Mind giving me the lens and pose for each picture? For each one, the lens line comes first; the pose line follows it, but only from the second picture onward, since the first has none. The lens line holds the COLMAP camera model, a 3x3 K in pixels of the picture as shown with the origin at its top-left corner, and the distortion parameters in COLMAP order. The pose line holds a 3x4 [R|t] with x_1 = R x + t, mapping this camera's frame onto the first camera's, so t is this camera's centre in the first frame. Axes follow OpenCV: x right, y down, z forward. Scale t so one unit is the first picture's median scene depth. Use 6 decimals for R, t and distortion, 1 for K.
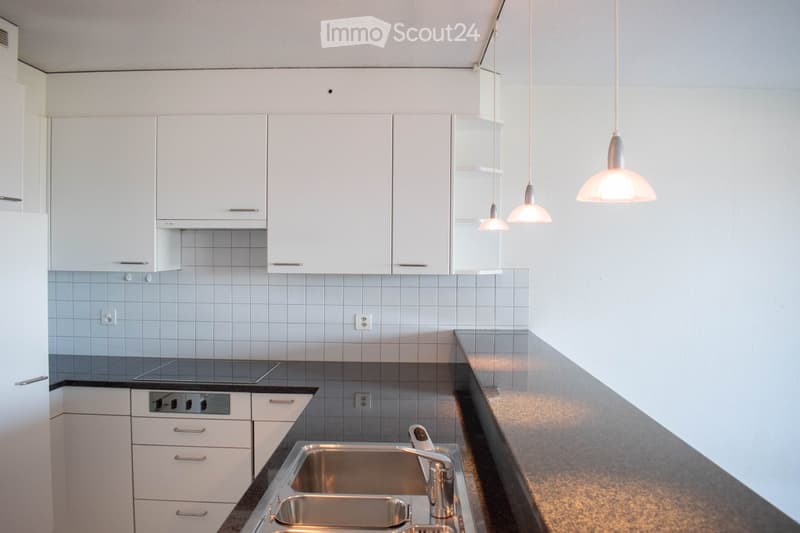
lens RADIAL K [[632.1, 0, 399.1], [0, 632.1, 263.6], [0, 0, 1]] dist [-0.078317, -0.016427]
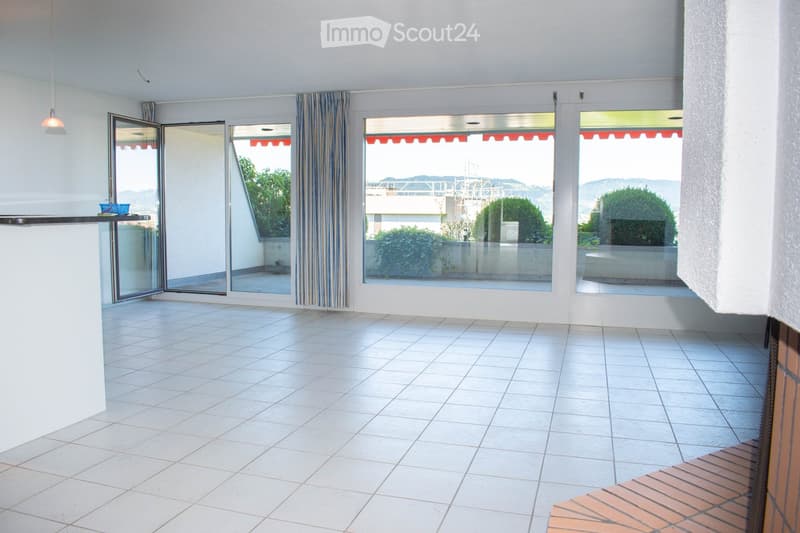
lens RADIAL K [[632.1, 0, 398.8], [0, 632.1, 266.9], [0, 0, 1]] dist [-0.078317, -0.016427]
pose [[0.268135, -0.093329, 0.958850, -0.837784], [0.019506, 0.995618, 0.091453, 0.137440], [-0.963184, -0.005818, 0.268781, -0.611467]]
